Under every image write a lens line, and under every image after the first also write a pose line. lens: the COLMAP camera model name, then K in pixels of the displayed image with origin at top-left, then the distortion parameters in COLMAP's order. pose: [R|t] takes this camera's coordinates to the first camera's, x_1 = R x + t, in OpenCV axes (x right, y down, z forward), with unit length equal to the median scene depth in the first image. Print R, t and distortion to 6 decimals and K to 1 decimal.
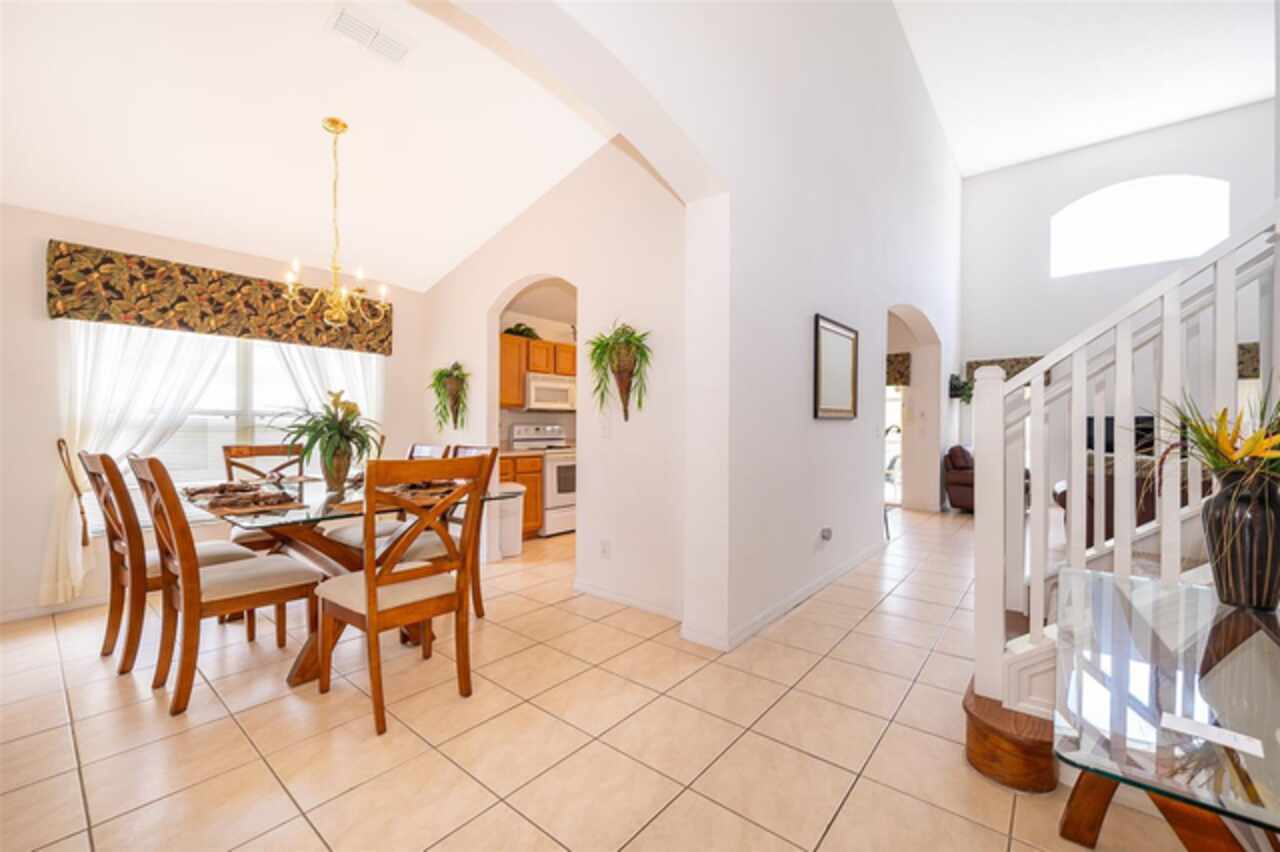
lens RADIAL K [[511.8, 0, 639.1], [0, 511.8, 431.7], [0, 0, 1]] dist [0.001702, -0.000042]
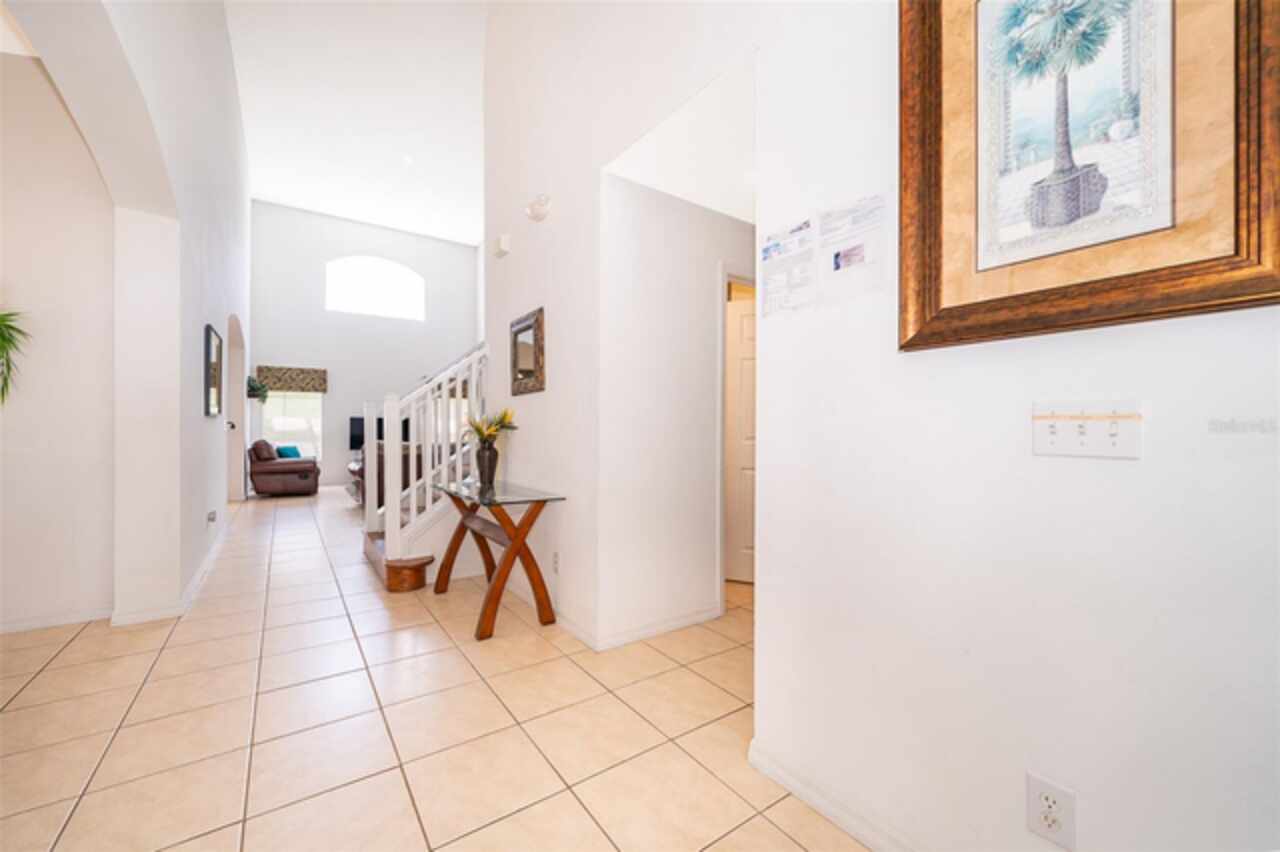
lens RADIAL K [[511.8, 0, 642.5], [0, 511.8, 429.7], [0, 0, 1]] dist [0.001702, -0.000042]
pose [[0.259662, 0.000179, 0.965700, -2.259681], [-0.001800, 0.999998, 0.000298, 0.013893], [-0.965698, -0.001816, 0.259662, -1.045284]]
